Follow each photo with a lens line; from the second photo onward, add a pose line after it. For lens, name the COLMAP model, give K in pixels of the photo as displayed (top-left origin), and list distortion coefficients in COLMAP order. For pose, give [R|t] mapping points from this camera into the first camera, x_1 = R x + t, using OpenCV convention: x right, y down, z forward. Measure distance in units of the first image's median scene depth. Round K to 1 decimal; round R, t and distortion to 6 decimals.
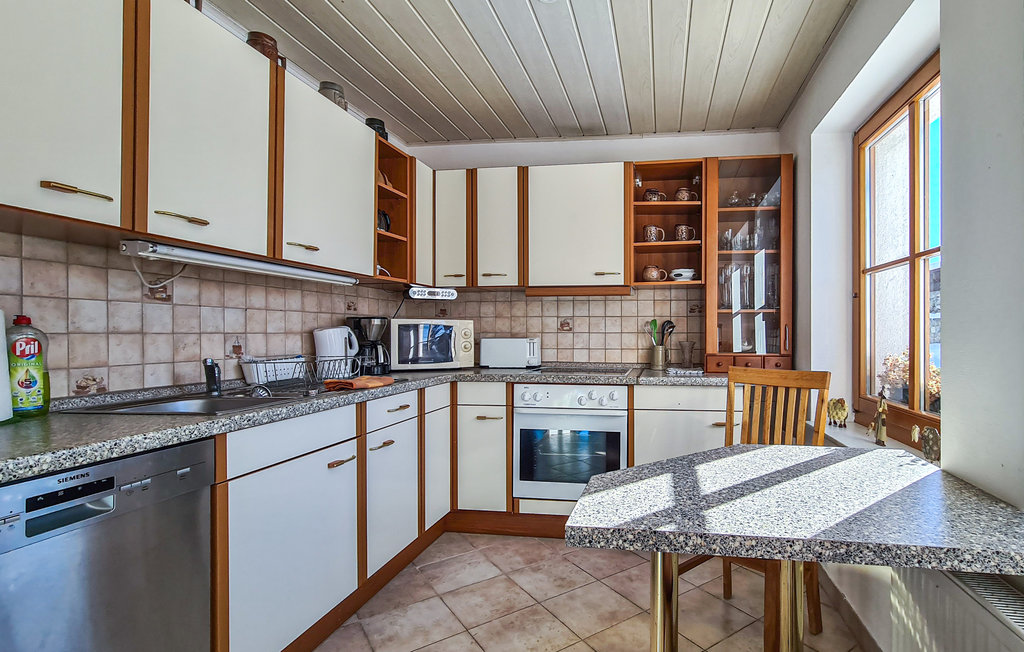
lens RADIAL K [[506.2, 0, 513.7], [0, 506.2, 331.7], [0, 0, 1]] dist [-0.001988, -0.000356]
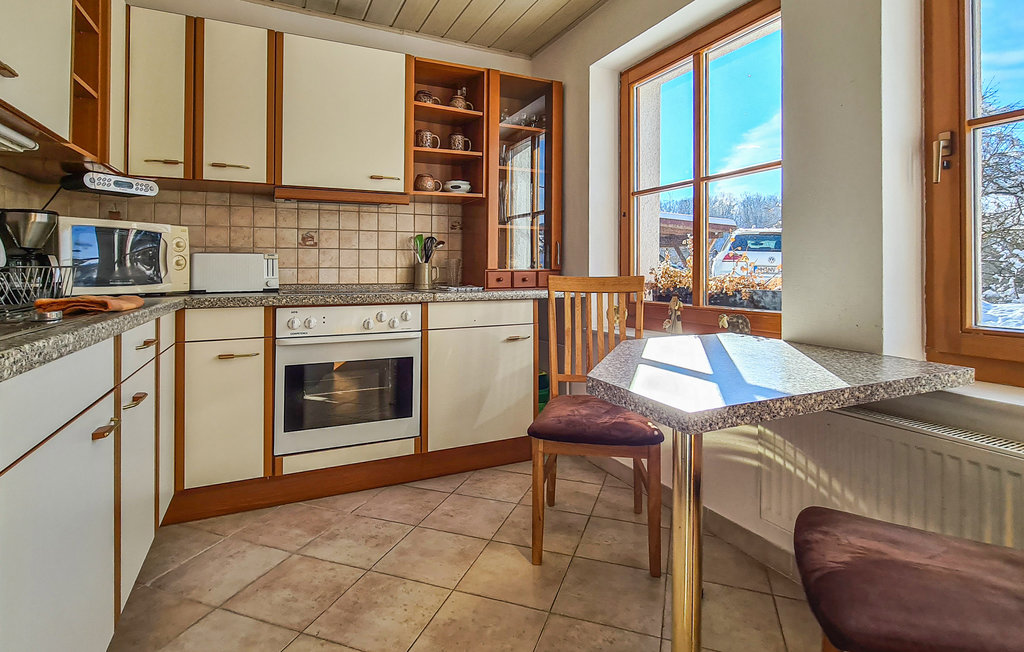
lens RADIAL K [[560.1, 0, 470.2], [0, 560.1, 264.3], [0, 0, 1]] dist [-0.002946, 0.000437]
pose [[0.810700, 0.013152, 0.585314, -0.263439], [-0.007773, 0.999901, -0.011703, 0.044678], [-0.585410, 0.004938, 0.810722, 0.139053]]
